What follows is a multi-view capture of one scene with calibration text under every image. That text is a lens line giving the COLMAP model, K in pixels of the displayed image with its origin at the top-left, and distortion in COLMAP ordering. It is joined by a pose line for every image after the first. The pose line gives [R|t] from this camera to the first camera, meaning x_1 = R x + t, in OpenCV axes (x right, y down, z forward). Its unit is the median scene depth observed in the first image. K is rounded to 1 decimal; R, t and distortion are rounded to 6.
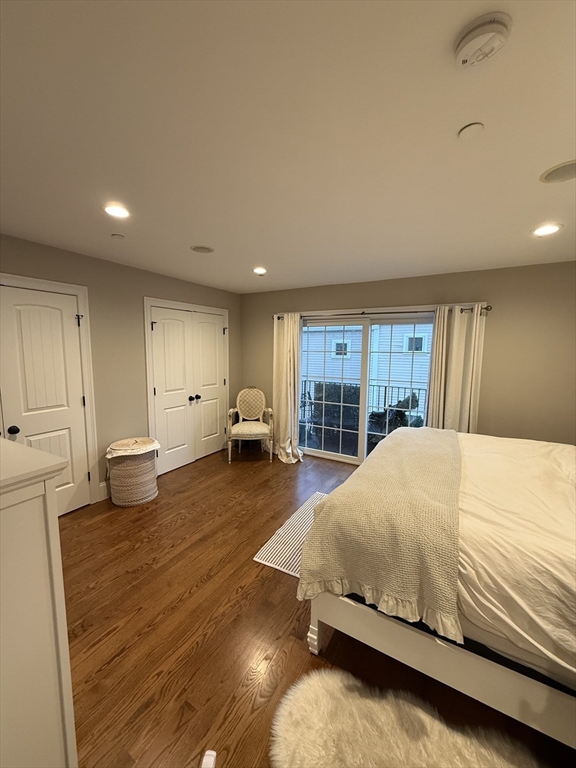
lens RADIAL K [[306.9, 0, 287.9], [0, 306.9, 386.4], [0, 0, 1]] dist [0.012162, -0.000091]
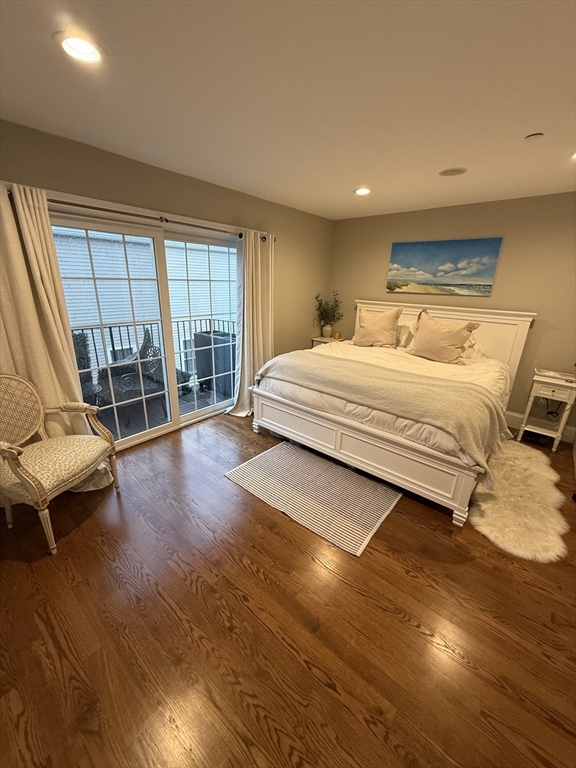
lens RADIAL K [[309.7, 0, 291.2], [0, 309.7, 374.2], [0, 0, 1]] dist [0.002521, 0.000435]
pose [[0.168571, -0.297564, 0.939702, -0.576623], [0.087356, 0.954103, 0.286454, -0.104599], [-0.981811, 0.033801, 0.186828, 0.765999]]
